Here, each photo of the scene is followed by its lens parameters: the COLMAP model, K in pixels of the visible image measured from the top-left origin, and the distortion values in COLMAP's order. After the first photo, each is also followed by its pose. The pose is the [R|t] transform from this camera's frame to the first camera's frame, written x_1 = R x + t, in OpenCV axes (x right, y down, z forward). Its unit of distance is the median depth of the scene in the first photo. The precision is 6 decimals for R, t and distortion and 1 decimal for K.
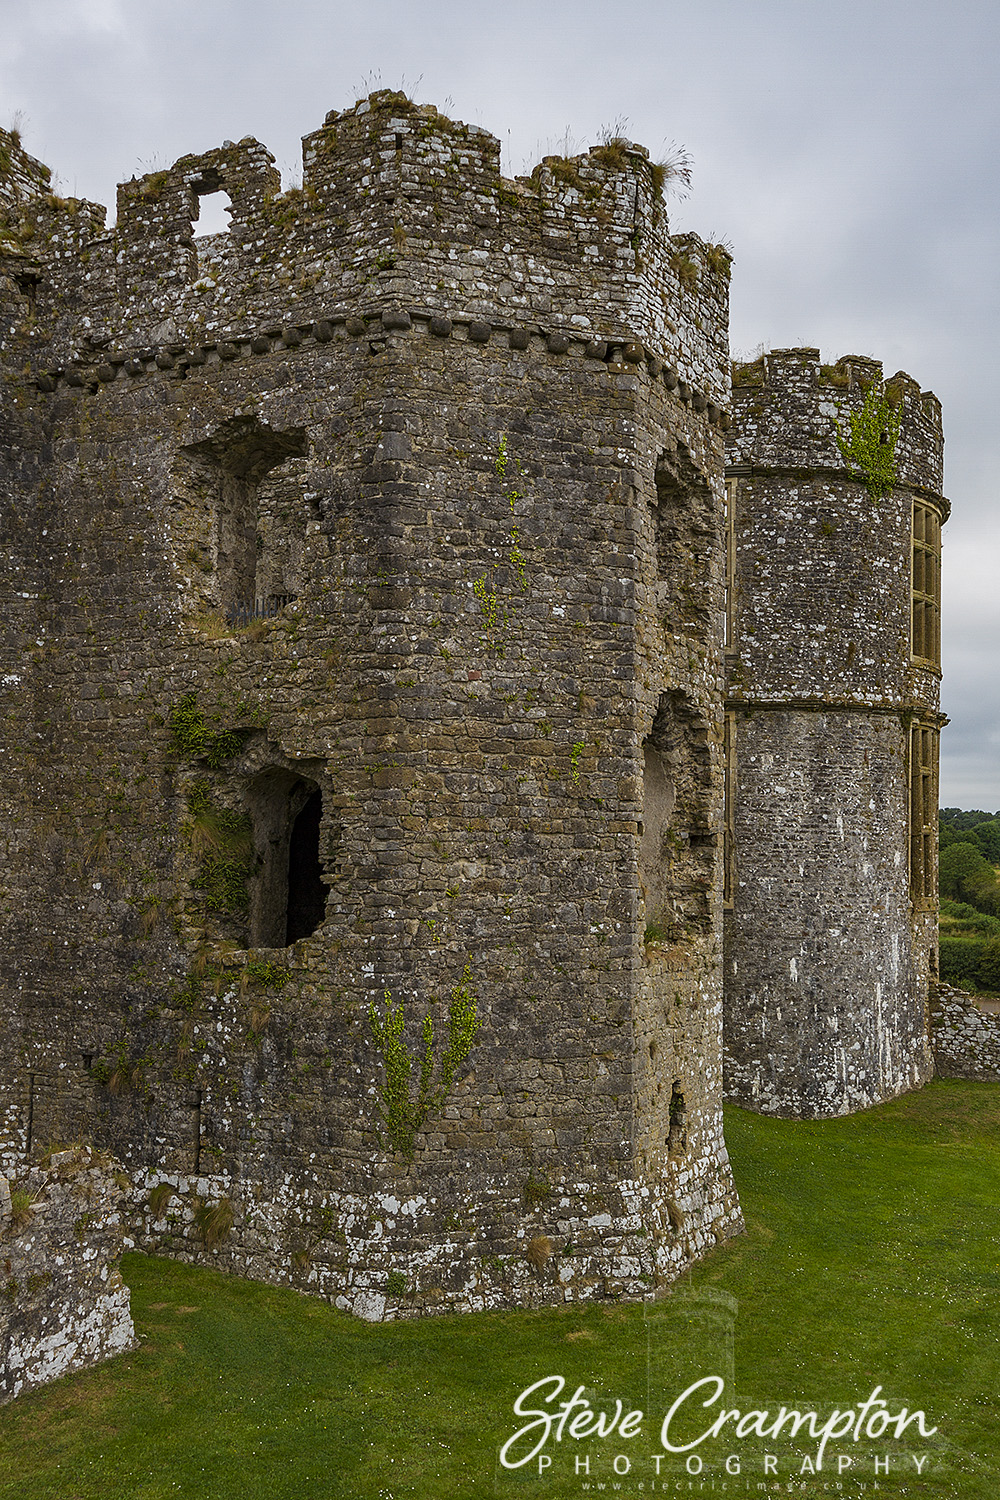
lens RADIAL K [[1380.3, 0, 507.0], [0, 1380.3, 800.2], [0, 0, 1]] dist [0.074942, -0.000123]
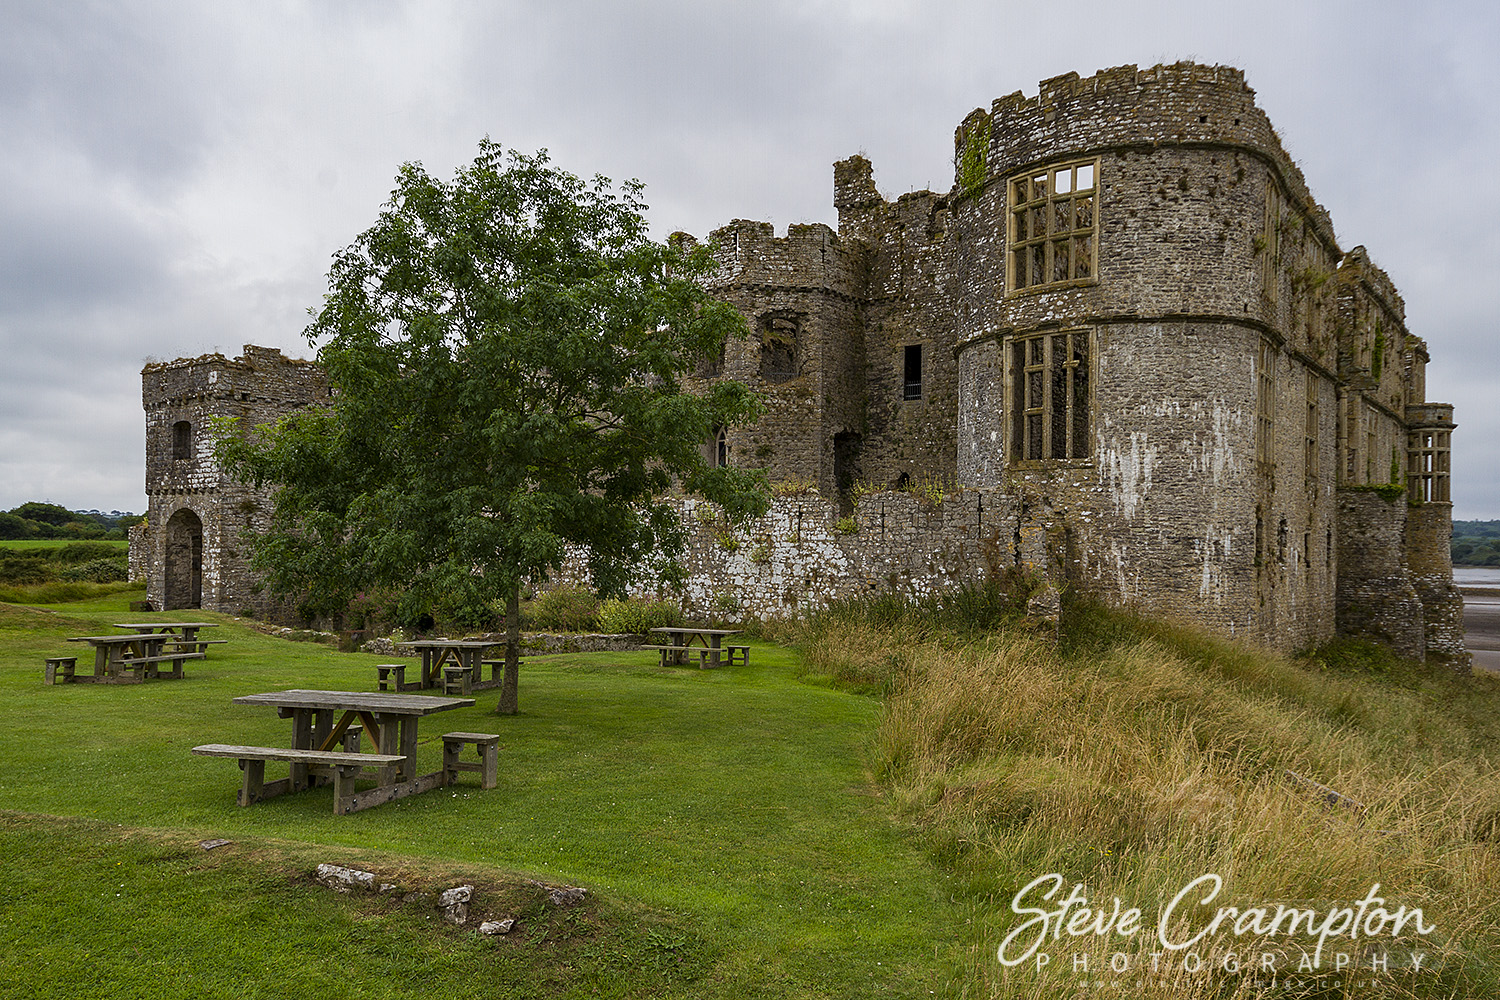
lens RADIAL K [[1076.3, 0, 749.5], [0, 1076.3, 522.7], [0, 0, 1]] dist [0.152836, -0.007160]
pose [[-0.186437, -0.029745, -0.982016, 1.507852], [0.035599, 0.998681, -0.037008, 0.172644], [0.981822, -0.041858, -0.185133, 0.983075]]
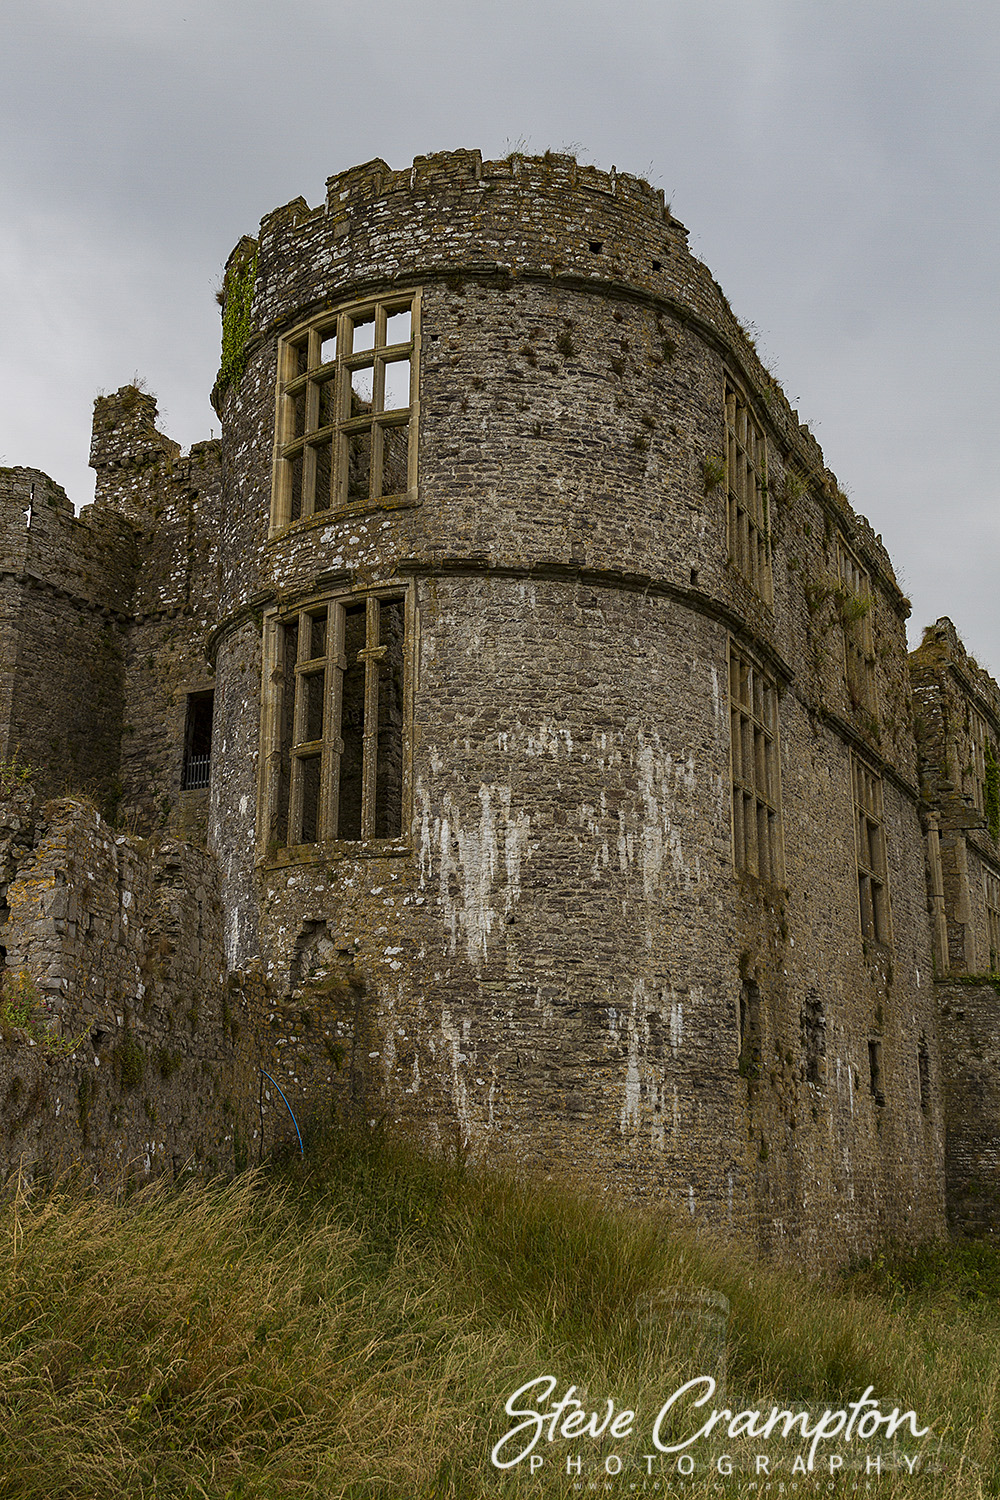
lens RADIAL K [[1492.4, 0, 500.0], [0, 1492.4, 750.0], [0, 0, 1]] dist [0.025152, 0.002795]
pose [[-0.043899, -0.274928, -0.960462, 1.064660], [0.038732, 0.960198, -0.276623, 0.242855], [0.998285, -0.049344, -0.031503, 1.194599]]
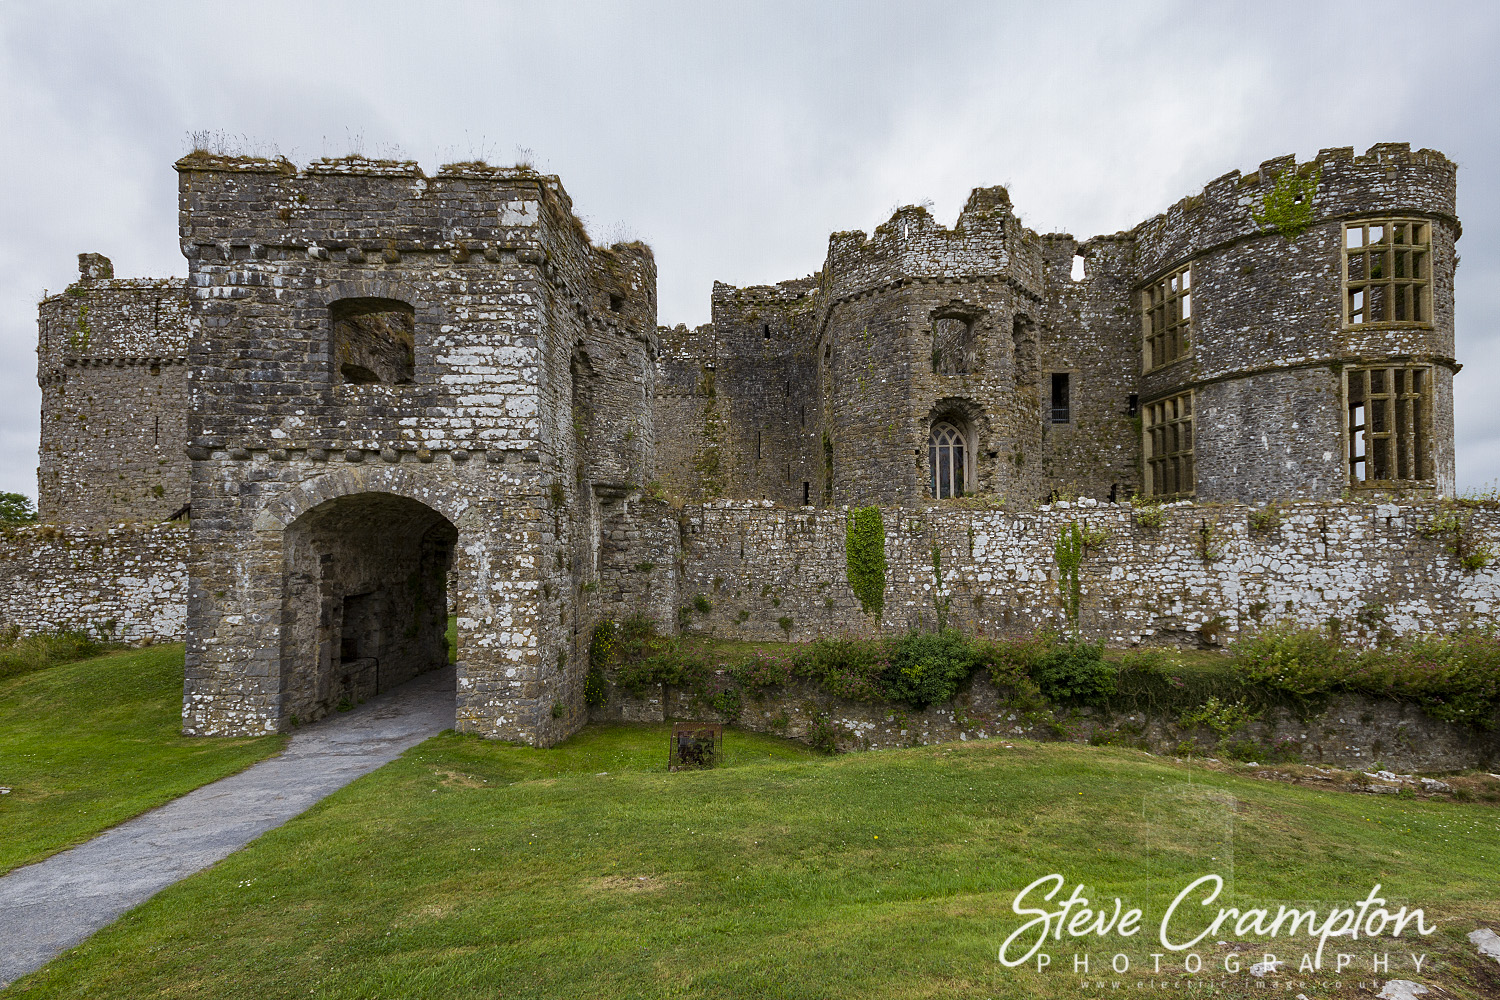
lens RADIAL K [[710.0, 0, 753.2], [0, 710.0, 528.4], [0, 0, 1]] dist [0.083585, -0.028396]
pose [[0.482680, -0.043952, -0.874693, 0.720043], [0.047032, 0.998600, -0.024225, 0.117267], [0.874533, -0.029445, 0.484071, 0.014583]]
